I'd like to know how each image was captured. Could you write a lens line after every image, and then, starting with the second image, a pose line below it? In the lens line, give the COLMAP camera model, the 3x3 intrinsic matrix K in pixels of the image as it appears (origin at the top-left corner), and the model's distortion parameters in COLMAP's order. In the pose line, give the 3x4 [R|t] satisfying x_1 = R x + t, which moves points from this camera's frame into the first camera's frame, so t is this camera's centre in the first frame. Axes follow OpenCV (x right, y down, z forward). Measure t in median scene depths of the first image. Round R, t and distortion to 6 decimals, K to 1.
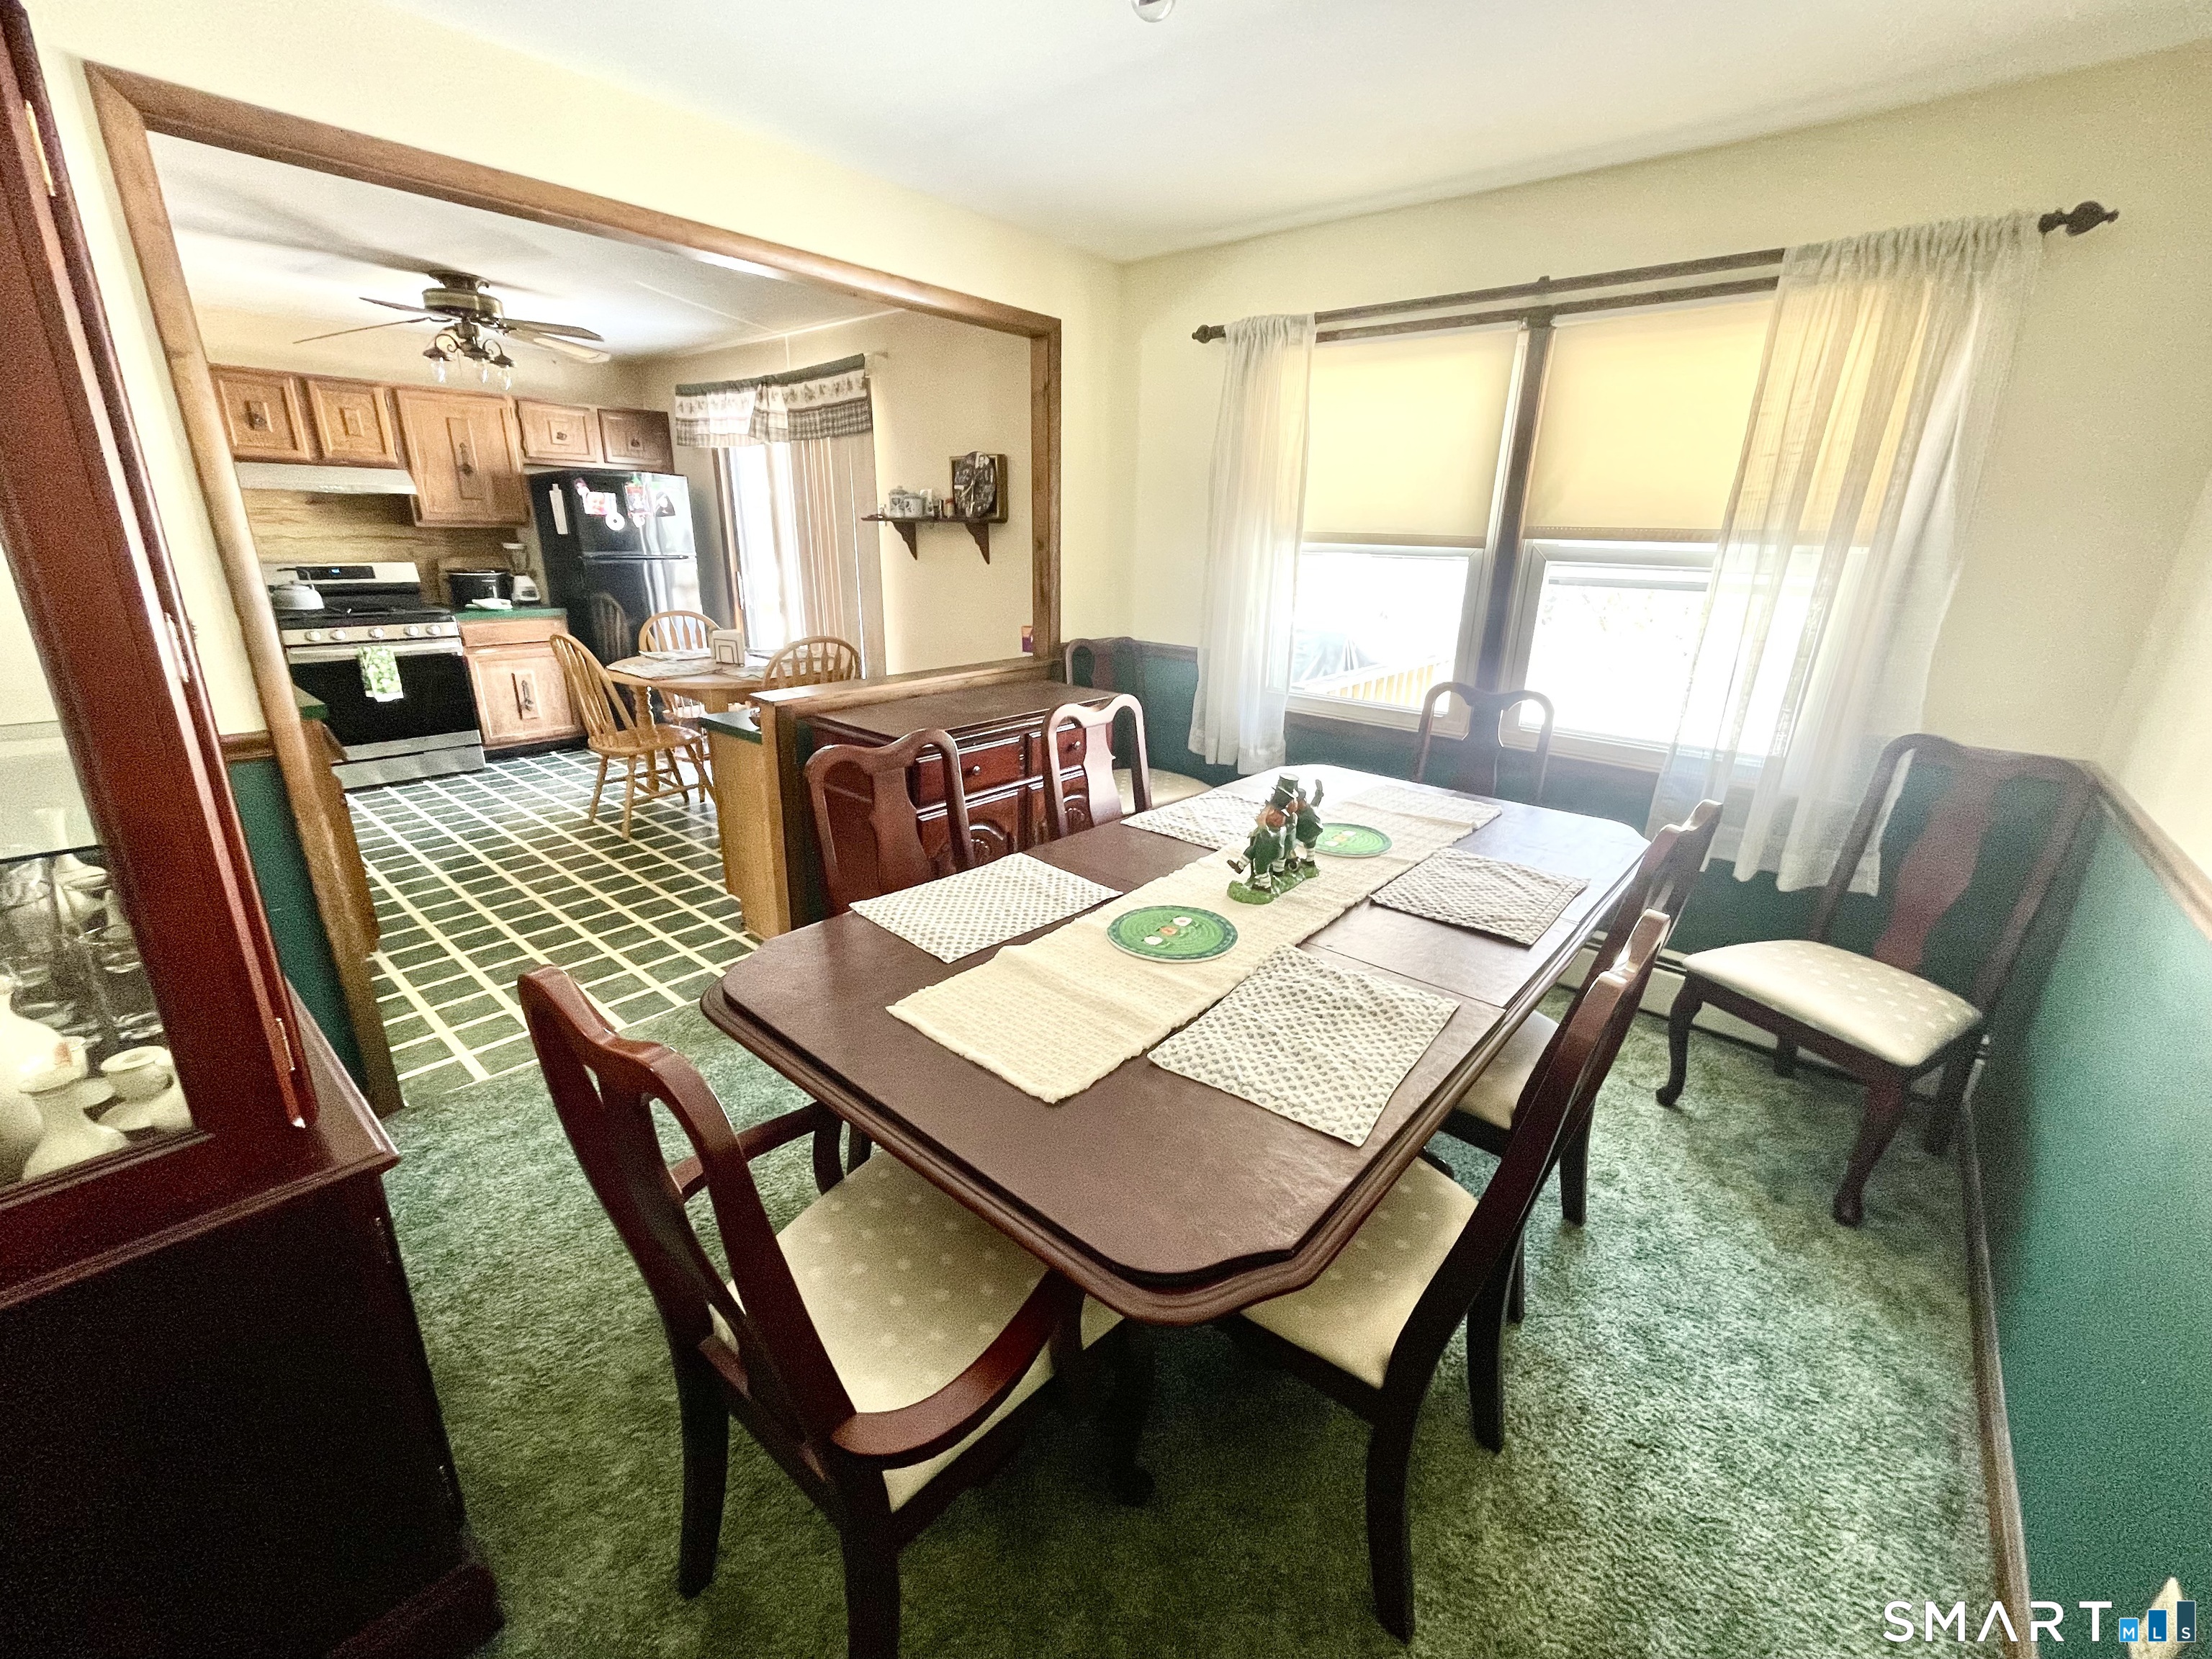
lens RADIAL K [[890.3, 0, 1112.5], [0, 890.3, 830.8], [0, 0, 1]] dist [-0.003980, -0.000714]
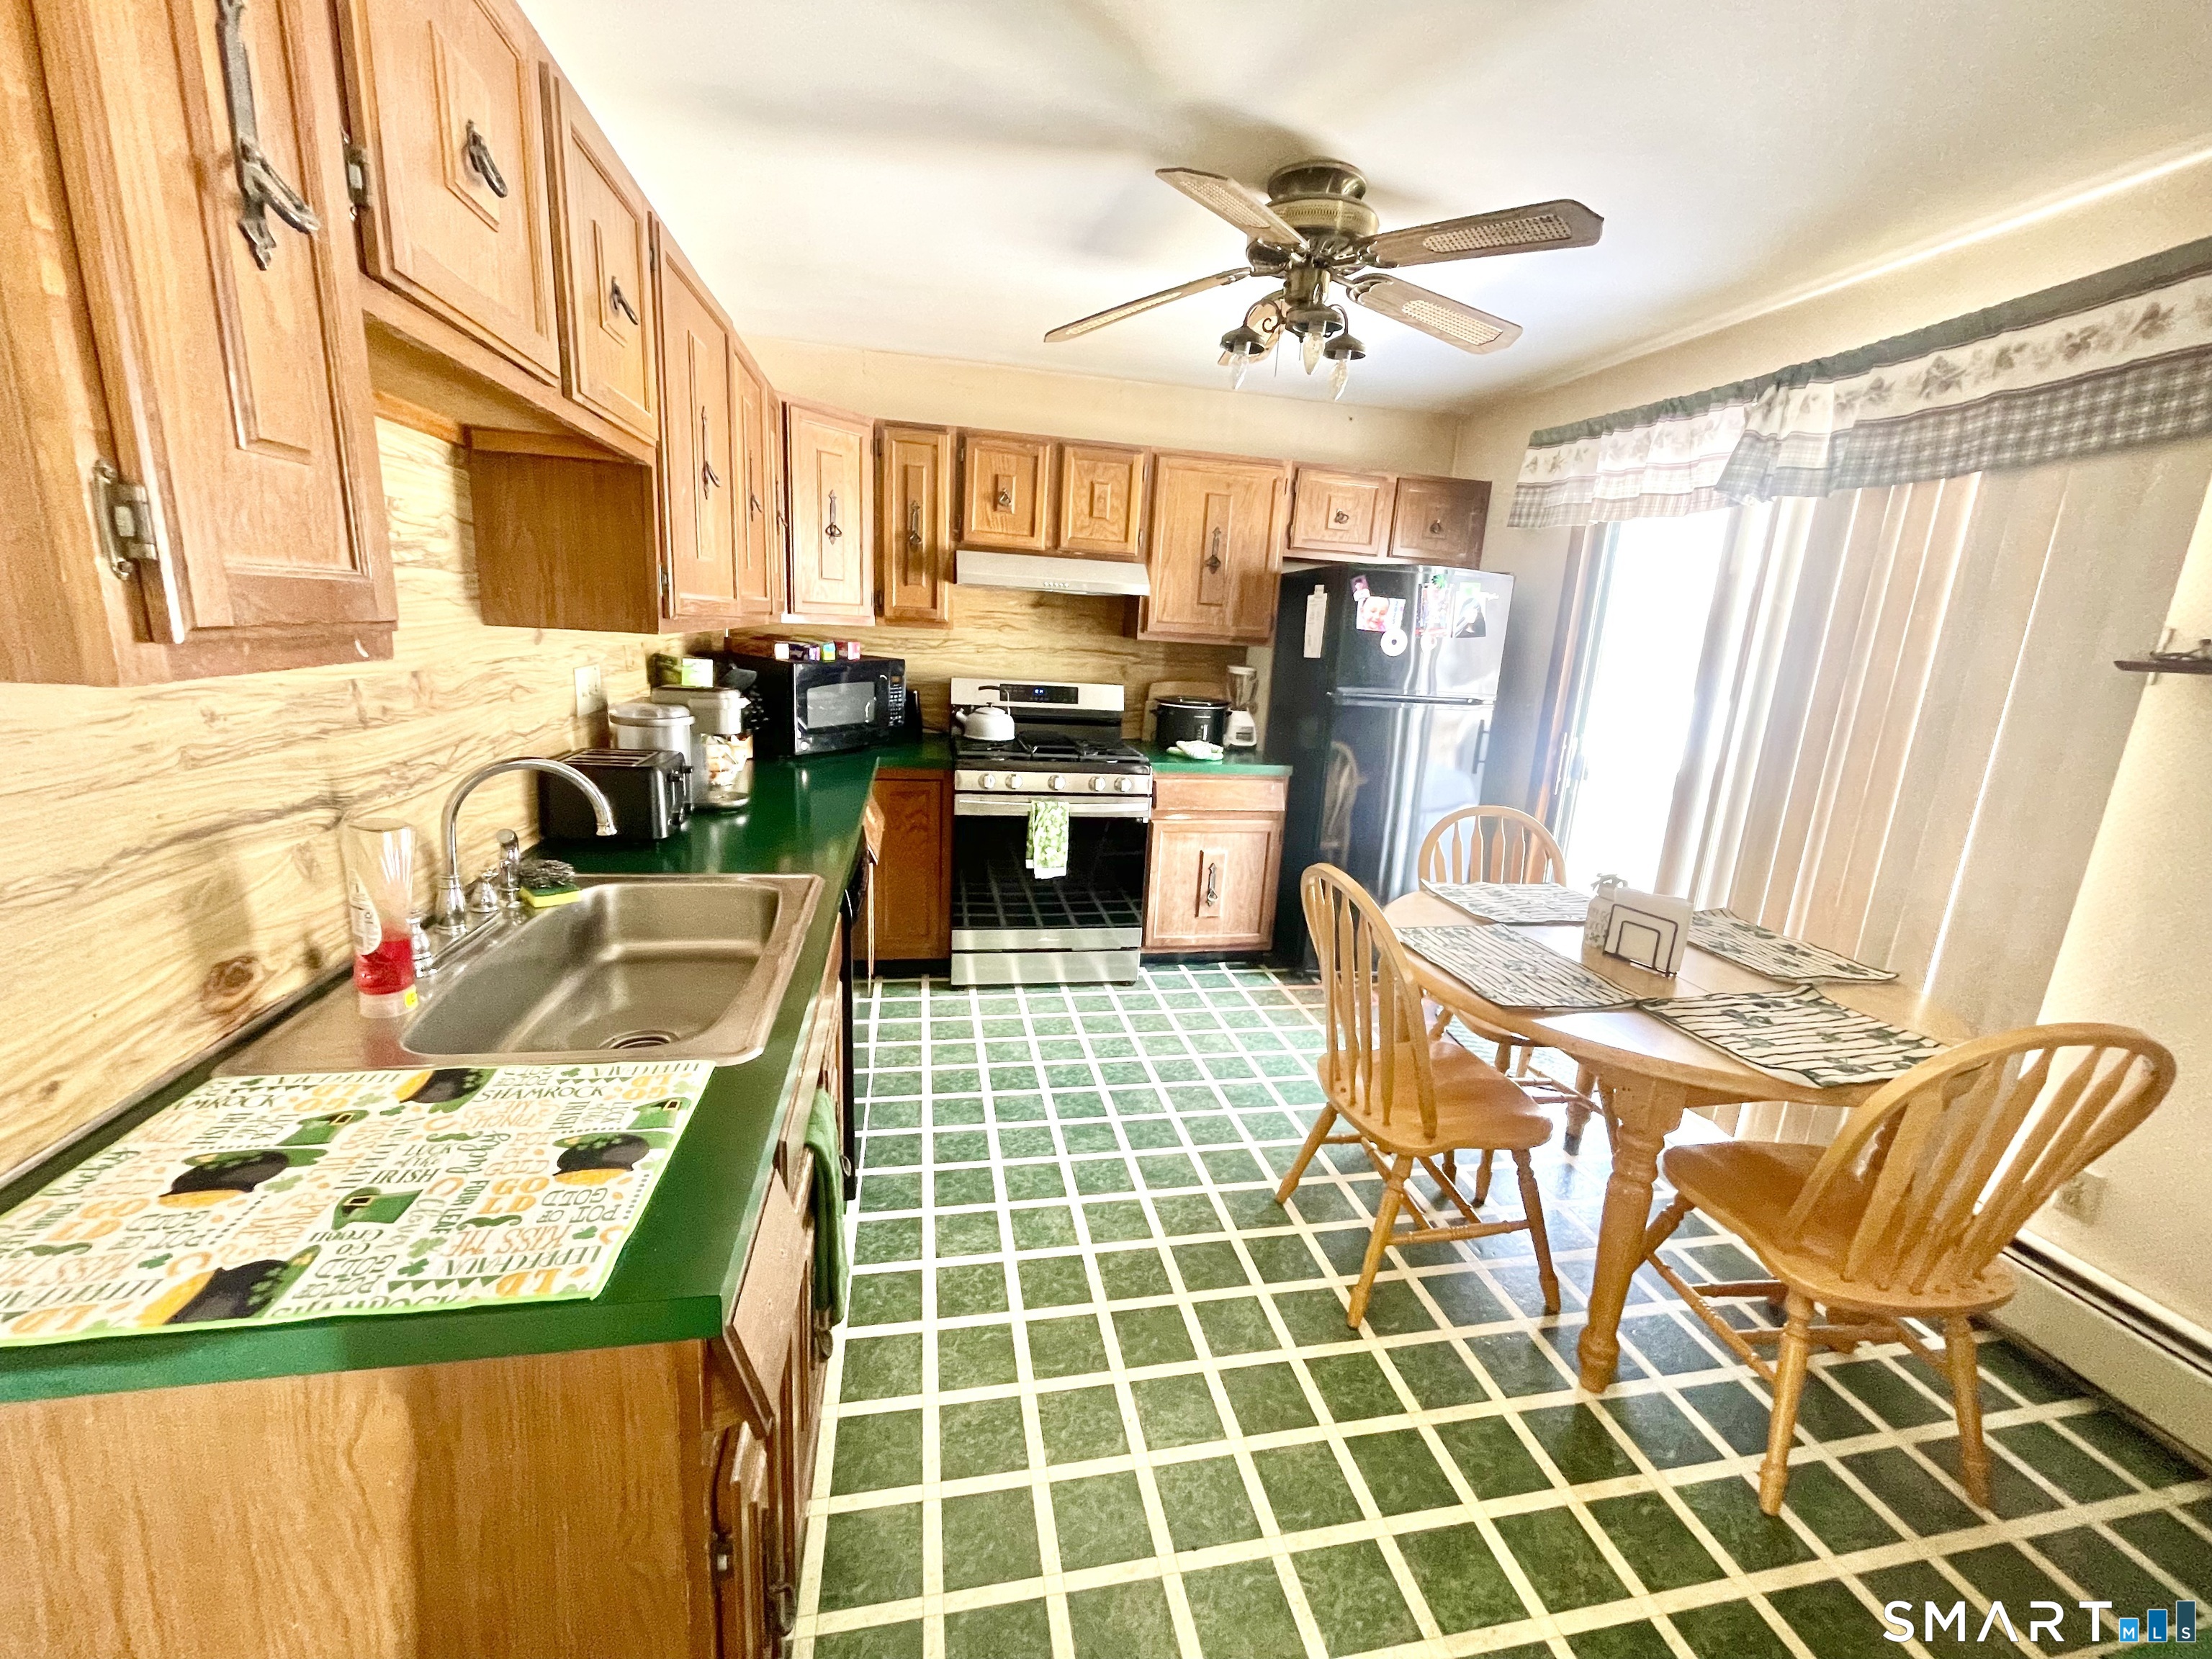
lens RADIAL K [[890.3, 0, 1107.8], [0, 890.3, 828.5], [0, 0, 1]] dist [-0.003980, -0.000714]
pose [[0.785530, 0.160353, -0.597687, -0.347687], [-0.235361, 0.970677, -0.048909, -0.153146], [0.572318, 0.179091, 0.800236, 0.436332]]
